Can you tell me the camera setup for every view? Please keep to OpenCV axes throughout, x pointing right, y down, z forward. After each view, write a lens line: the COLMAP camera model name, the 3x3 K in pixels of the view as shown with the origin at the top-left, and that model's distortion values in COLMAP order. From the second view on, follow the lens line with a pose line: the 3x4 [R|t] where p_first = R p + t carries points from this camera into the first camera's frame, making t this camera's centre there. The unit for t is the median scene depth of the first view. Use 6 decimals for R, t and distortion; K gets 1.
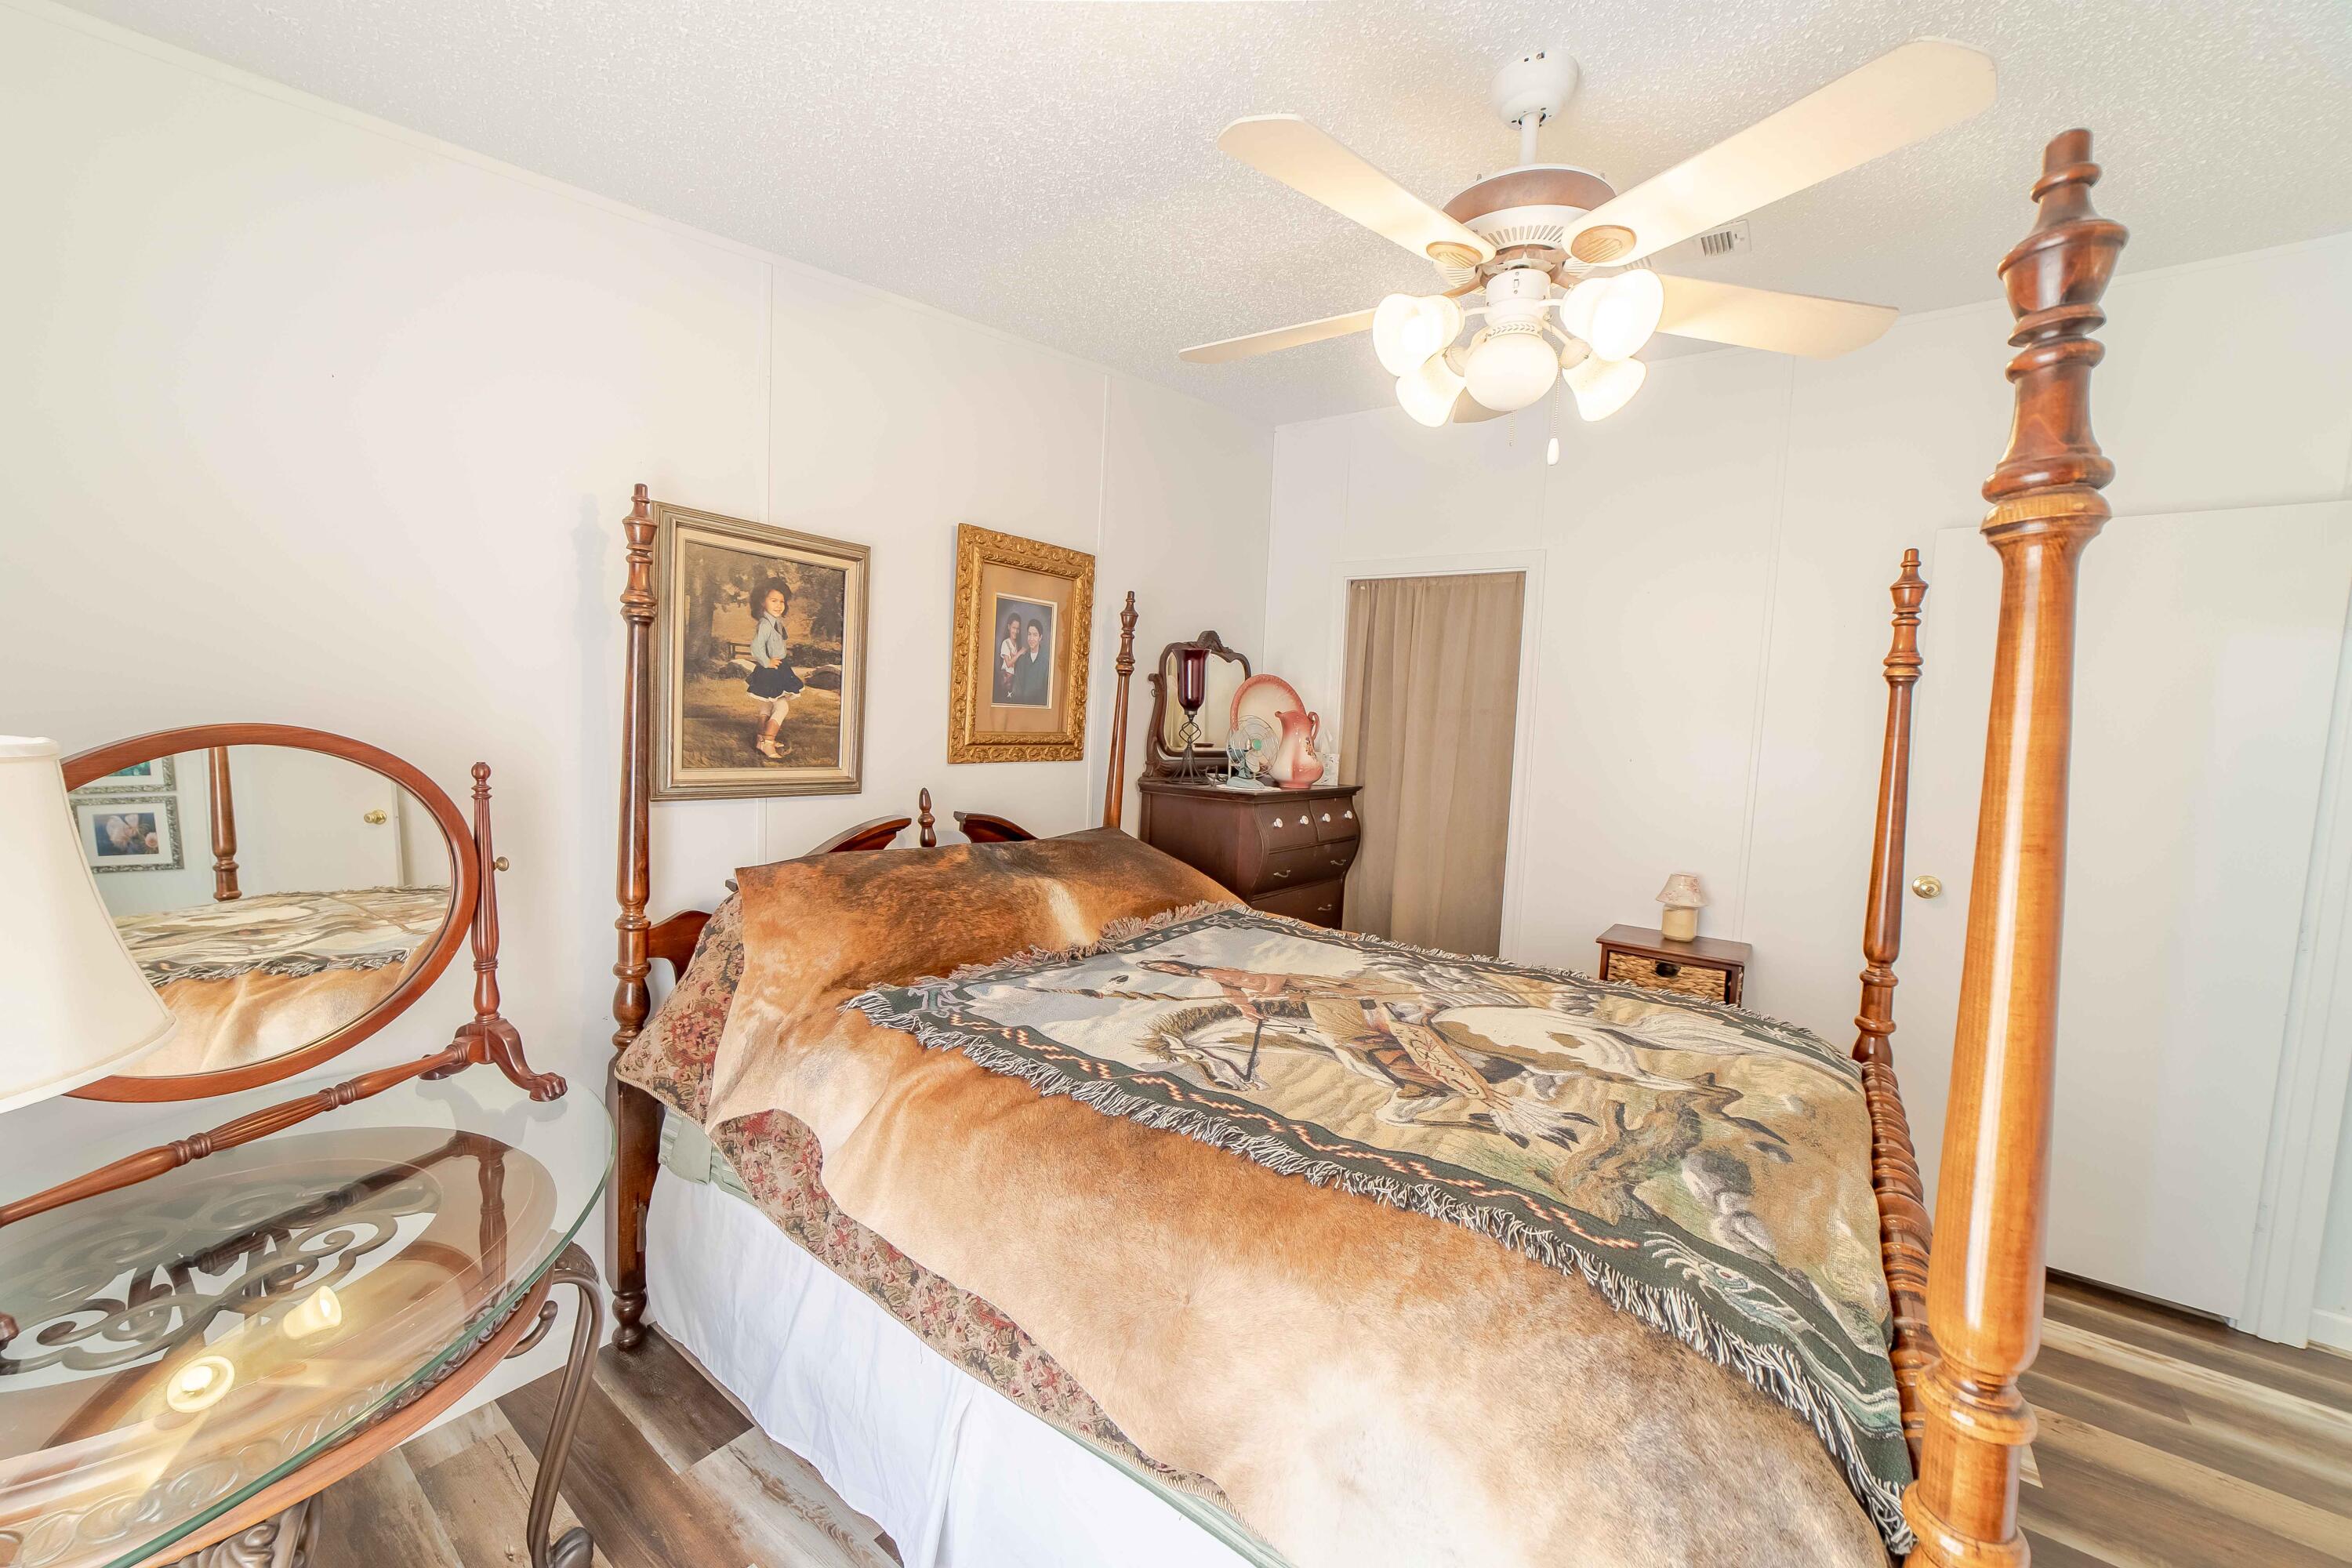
lens RADIAL K [[908.0, 0, 1165.5], [0, 908.0, 786.2], [0, 0, 1]] dist [-0.020520, 0.005977]
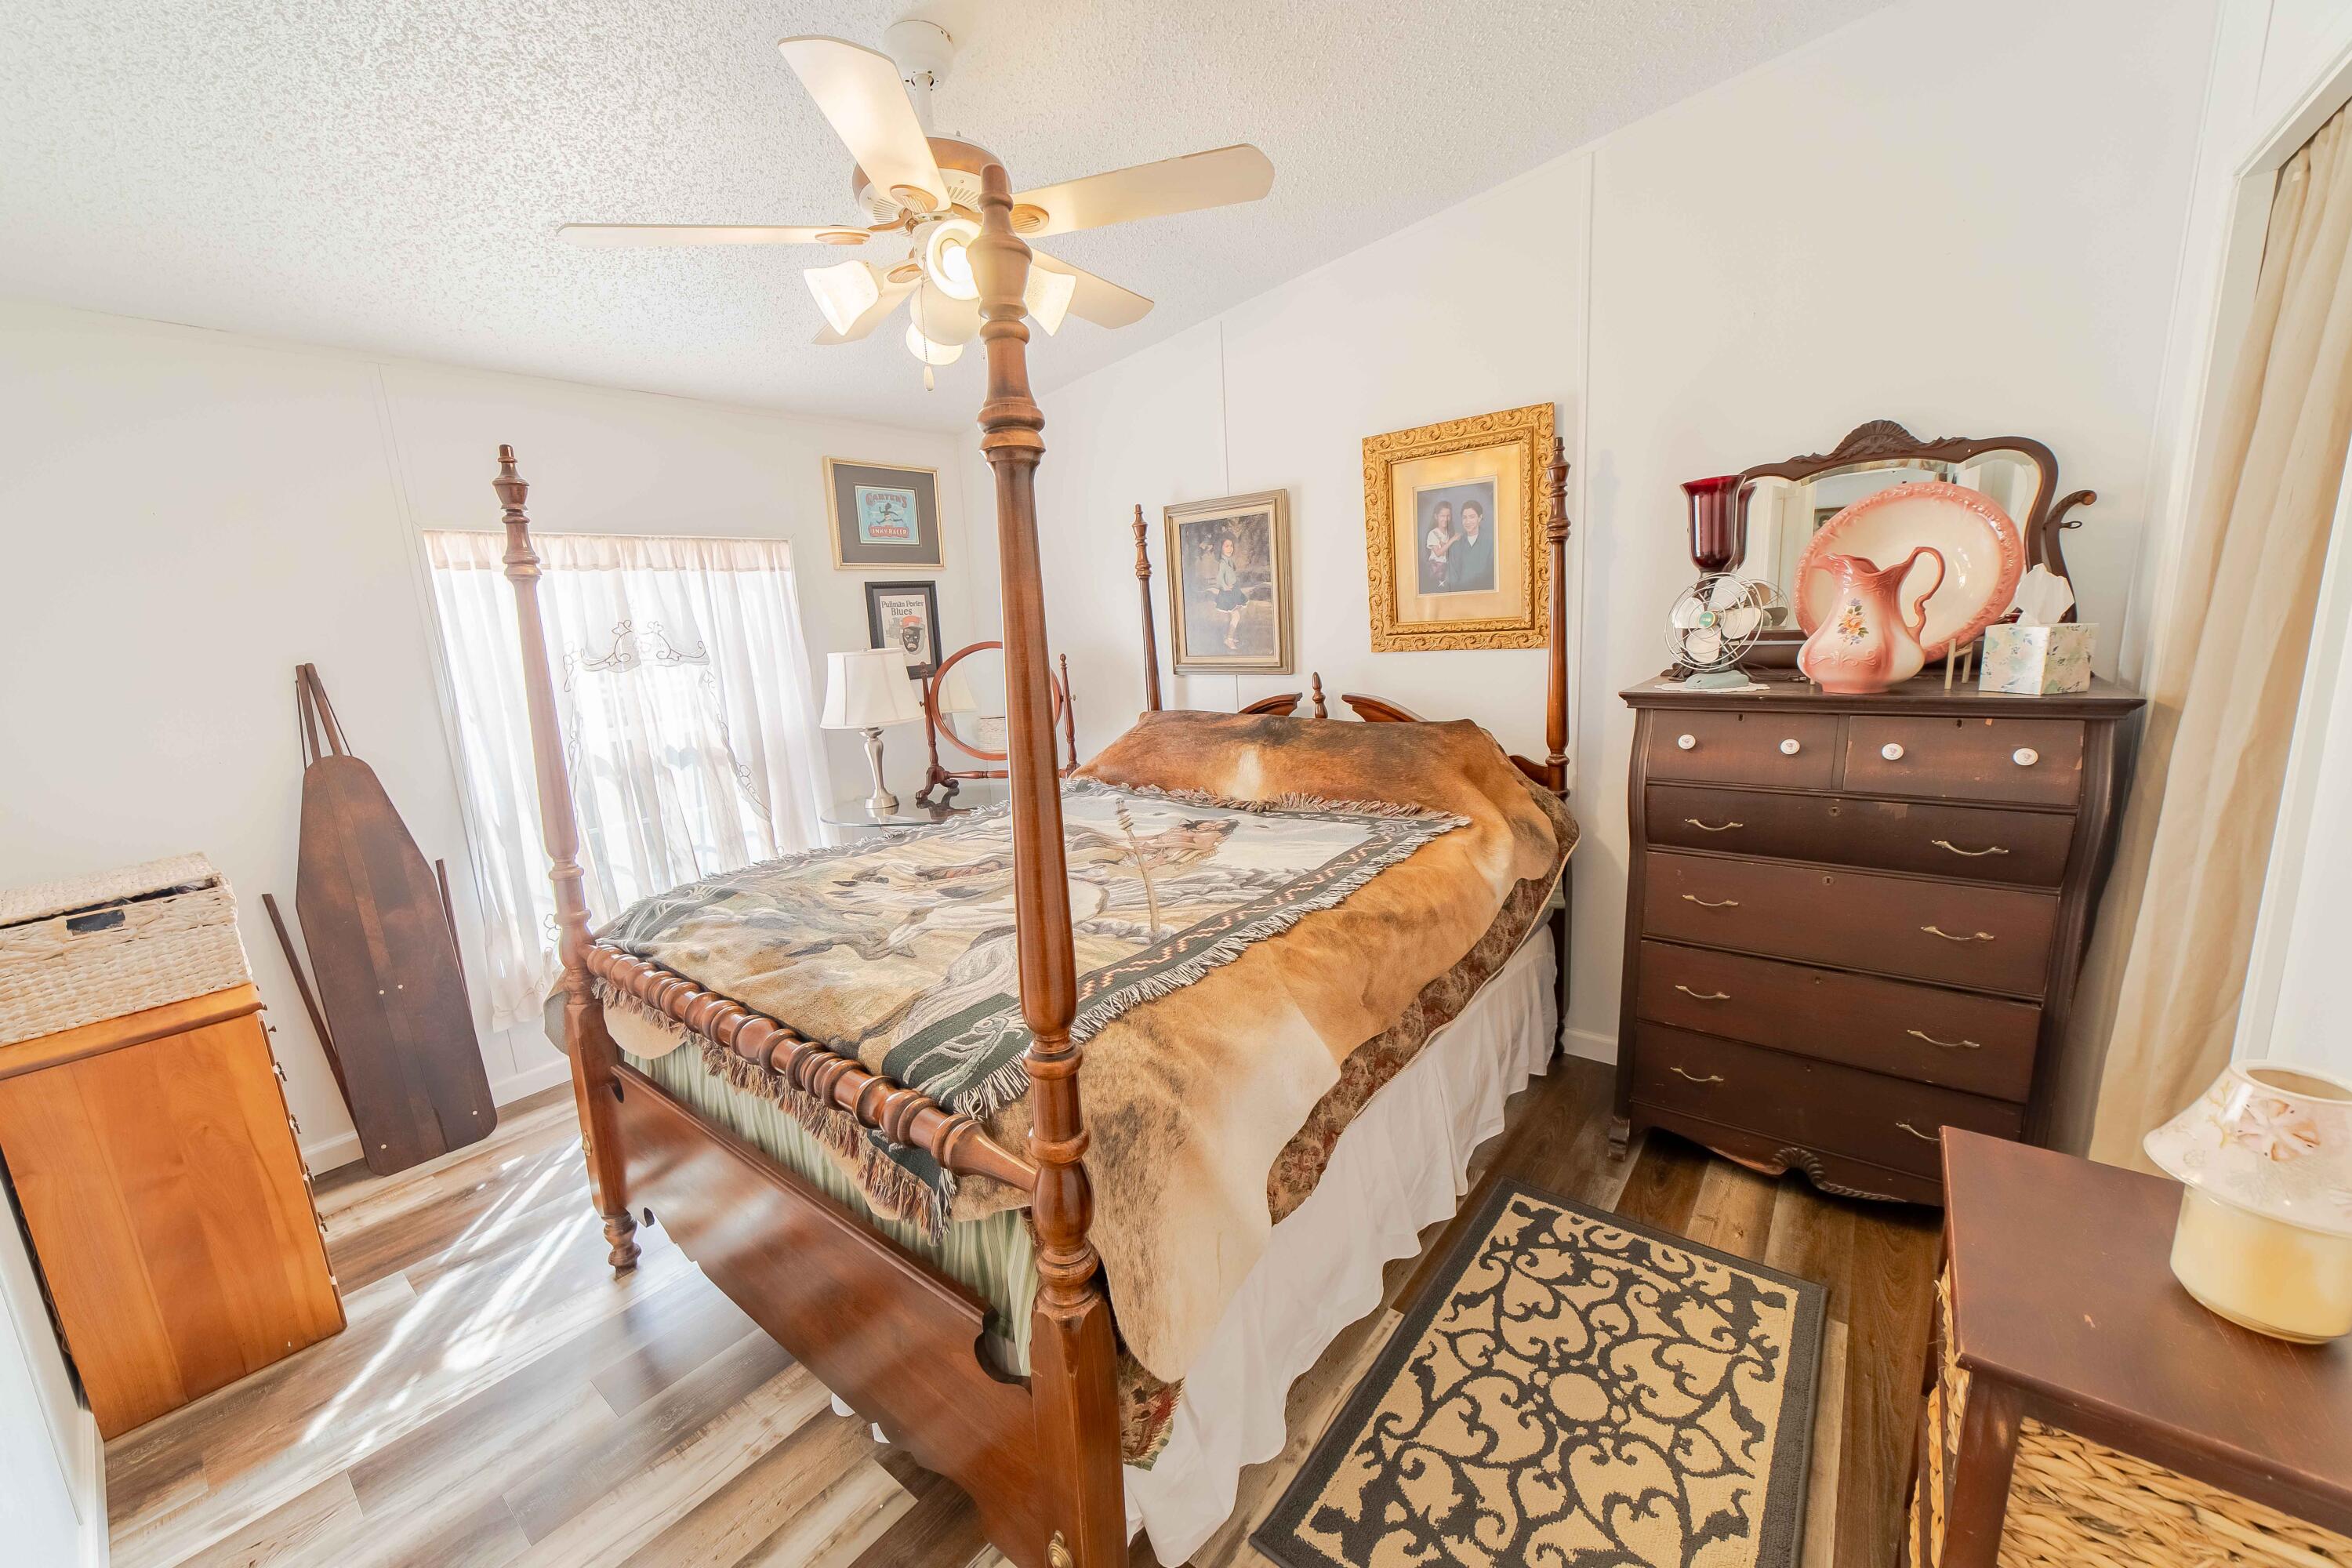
lens RADIAL K [[893.0, 0, 1167.2], [0, 893.0, 790.9], [0, 0, 1]] dist [-0.017216, 0.006025]
pose [[-0.038017, 0.151139, -0.987781, 1.076906], [-0.019343, 0.988199, 0.151948, -0.019930], [0.999090, 0.024884, -0.034645, 0.902721]]
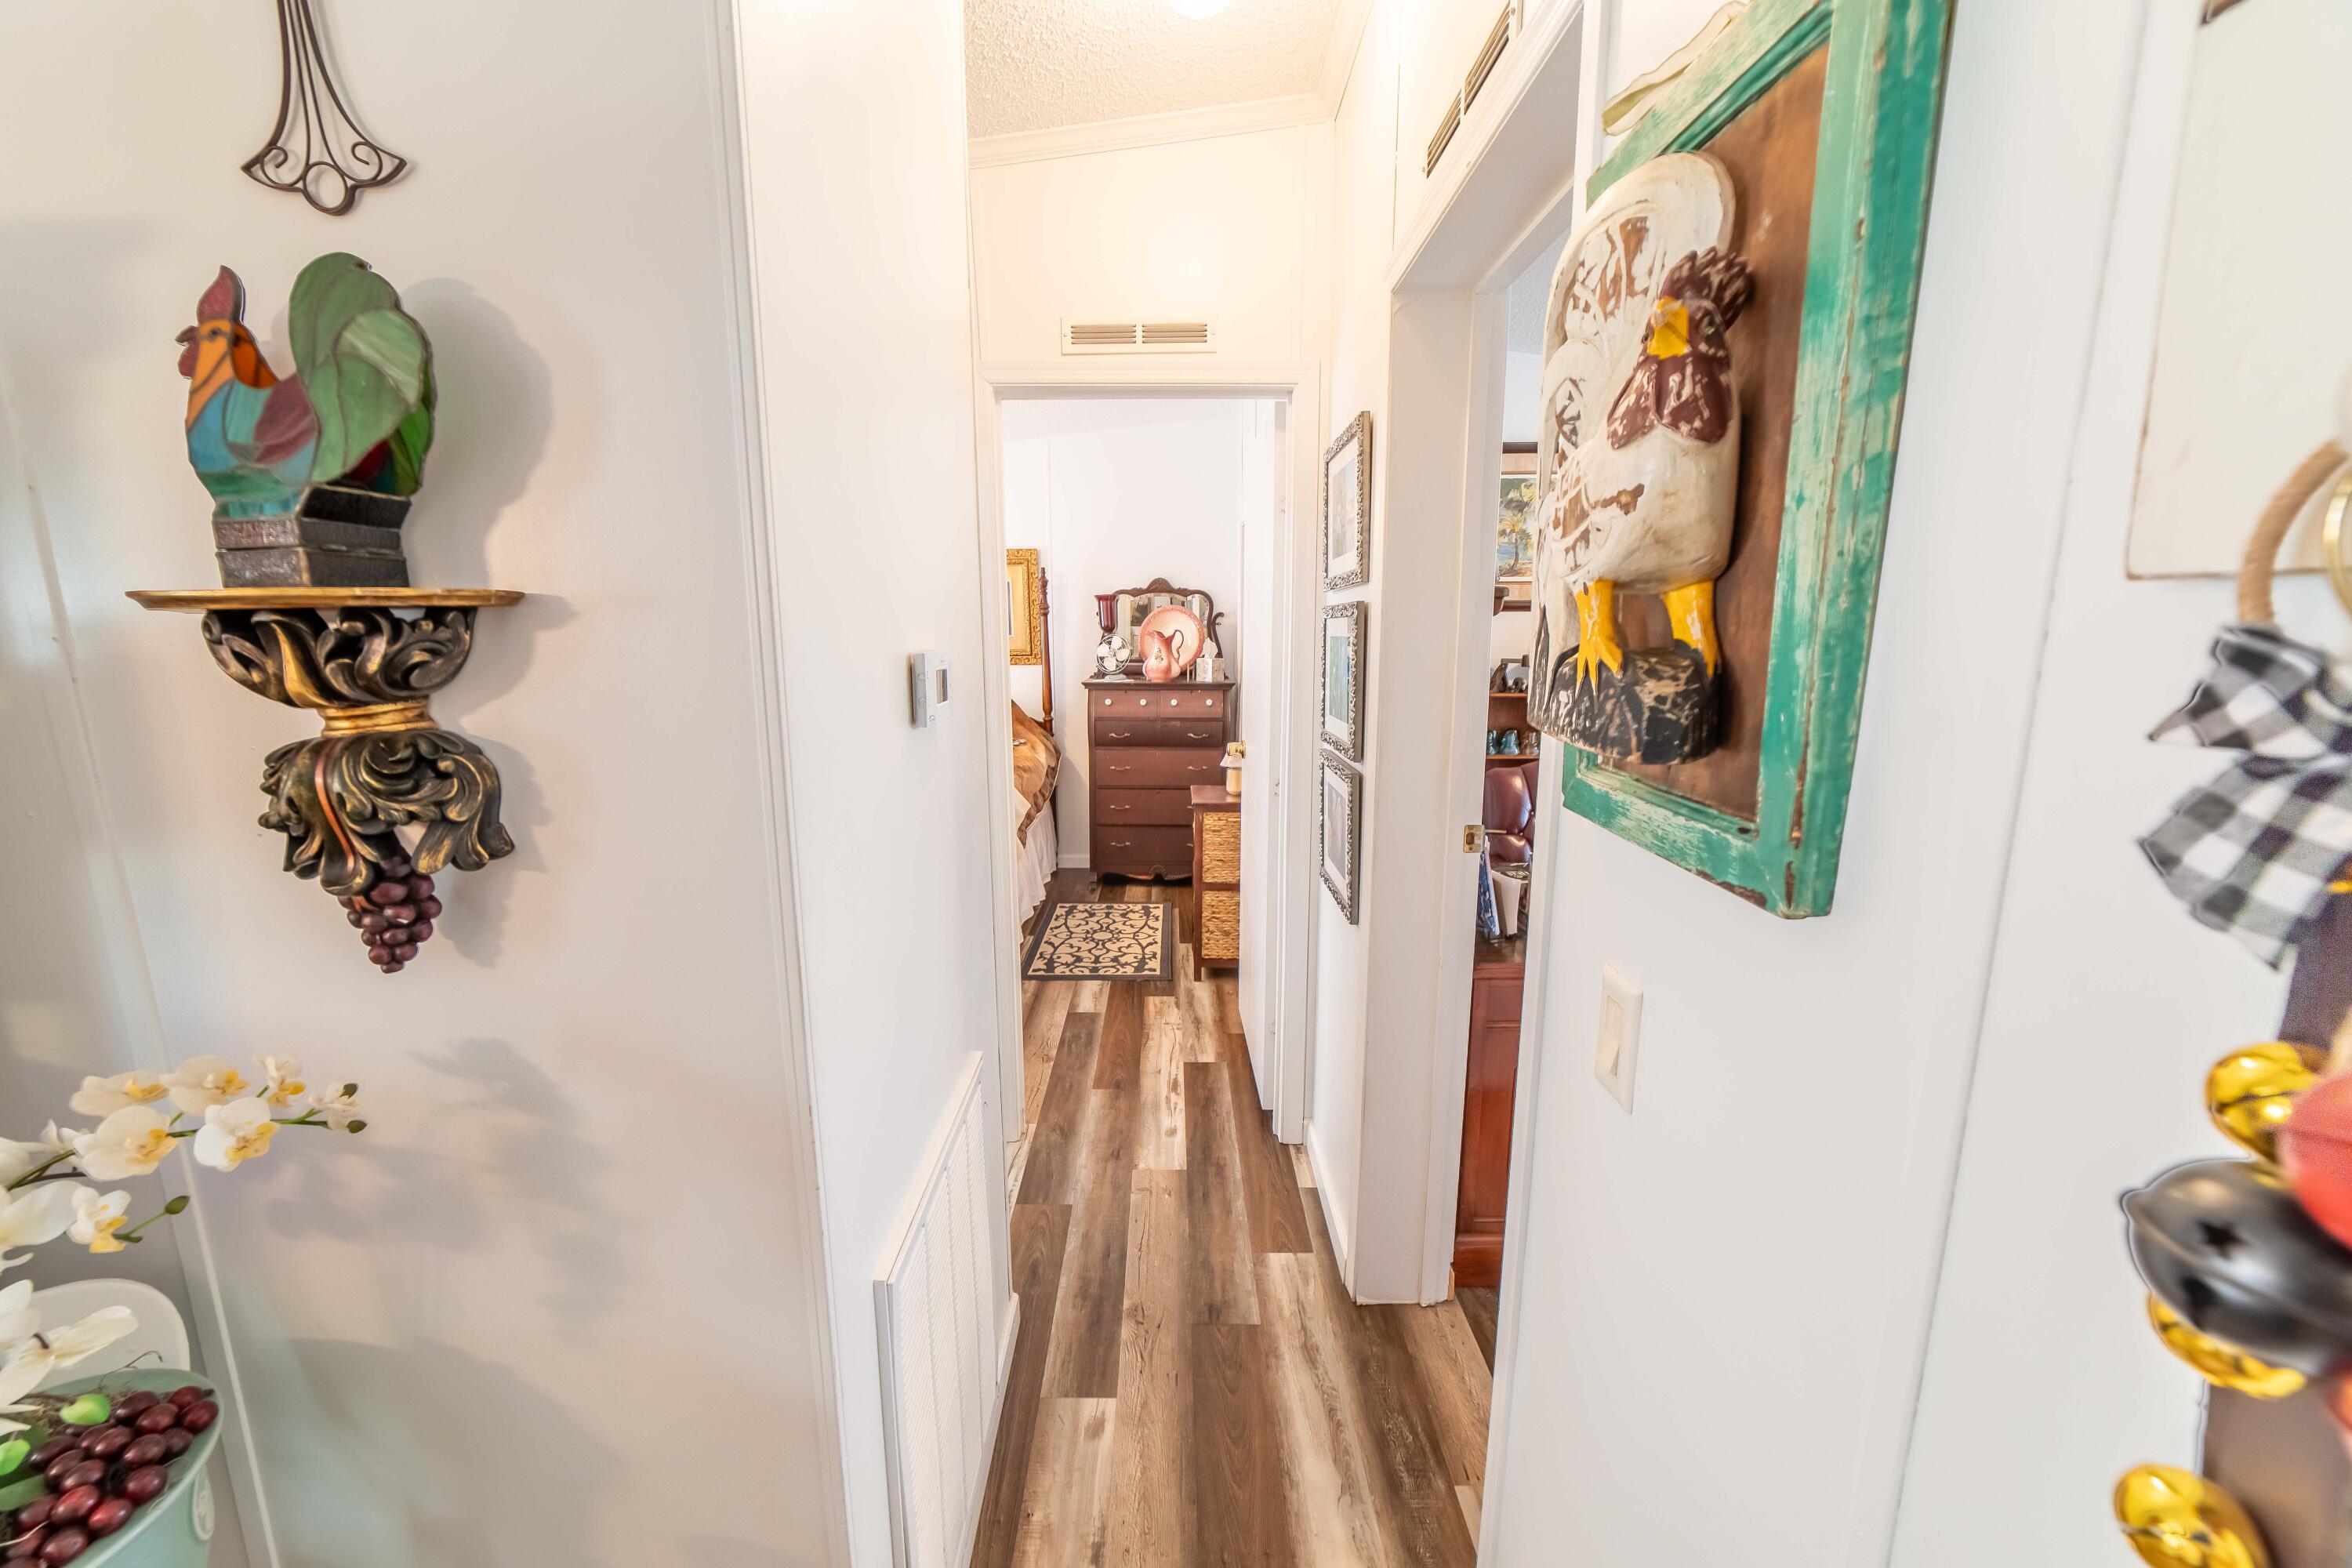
lens RADIAL K [[893.0, 0, 1167.2], [0, 893.0, 790.9], [0, 0, 1]] dist [-0.017216, 0.006025]
pose [[0.594907, 0.094508, -0.798219, 2.030291], [-0.031642, 0.995048, 0.094230, 0.062405], [0.803171, -0.030801, 0.594951, 0.194591]]
